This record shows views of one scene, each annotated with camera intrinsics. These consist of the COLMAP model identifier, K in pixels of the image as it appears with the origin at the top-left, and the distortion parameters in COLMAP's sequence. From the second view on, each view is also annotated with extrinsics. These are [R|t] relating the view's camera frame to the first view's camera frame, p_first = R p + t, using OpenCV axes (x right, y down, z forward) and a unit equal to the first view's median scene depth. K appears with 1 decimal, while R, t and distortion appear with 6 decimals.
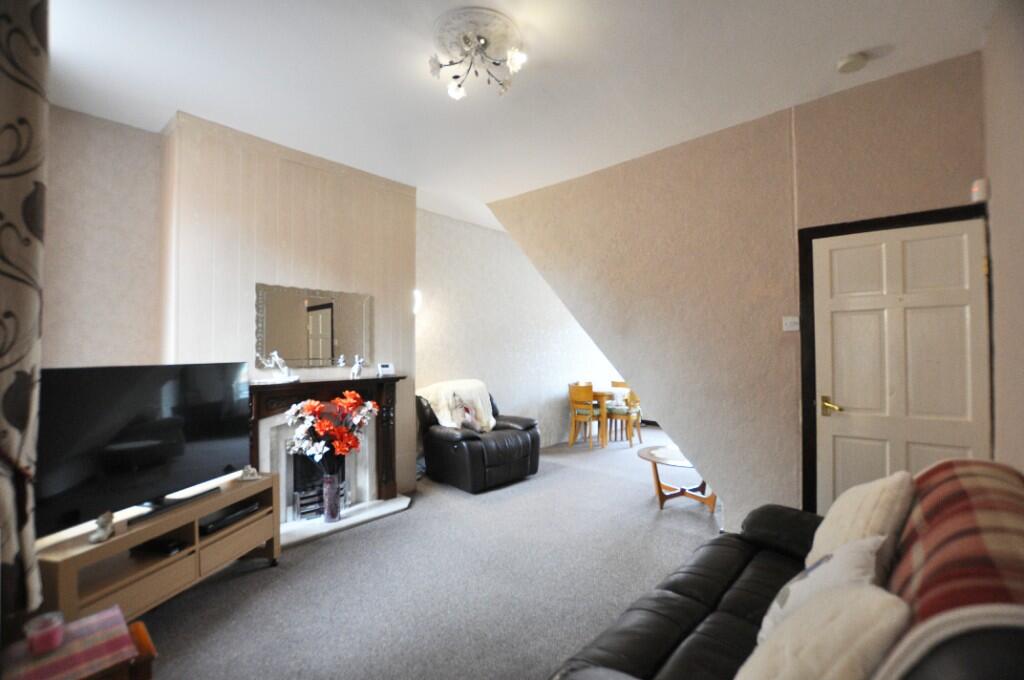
lens RADIAL K [[446.1, 0, 508.3], [0, 446.1, 338.8], [0, 0, 1]] dist [-0.026825, 0.000594]
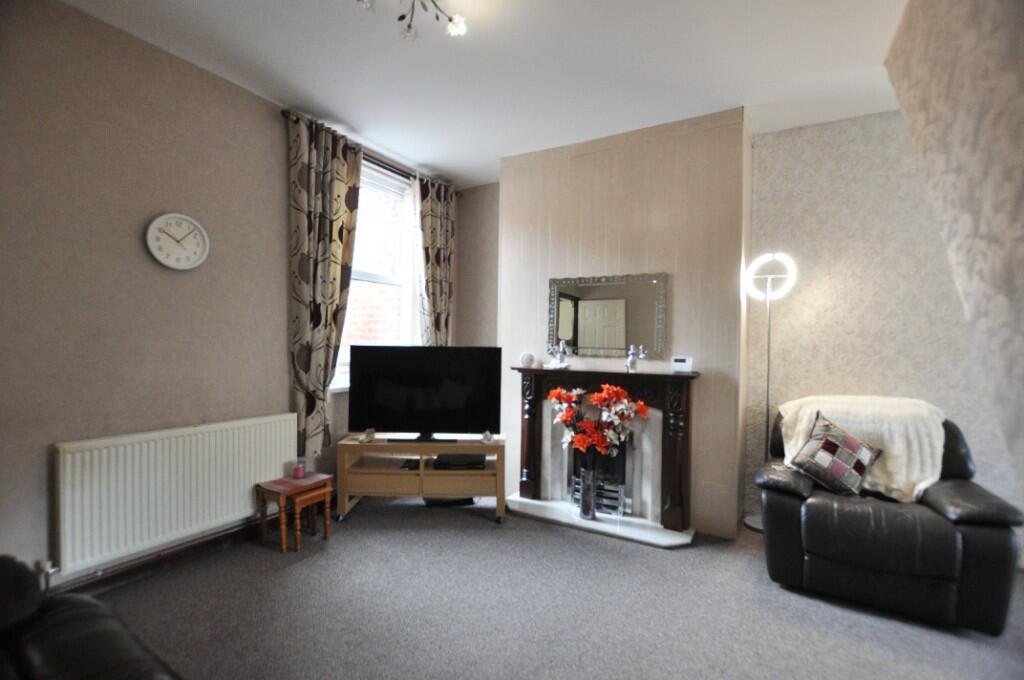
lens RADIAL K [[446.1, 0, 510.5], [0, 446.1, 341.0], [0, 0, 1]] dist [-0.026825, 0.000594]
pose [[0.199212, 0.007427, -0.979928, 0.458450], [0.007563, 0.999930, 0.009117, 0.018688], [0.979927, -0.009227, 0.199142, 0.589198]]
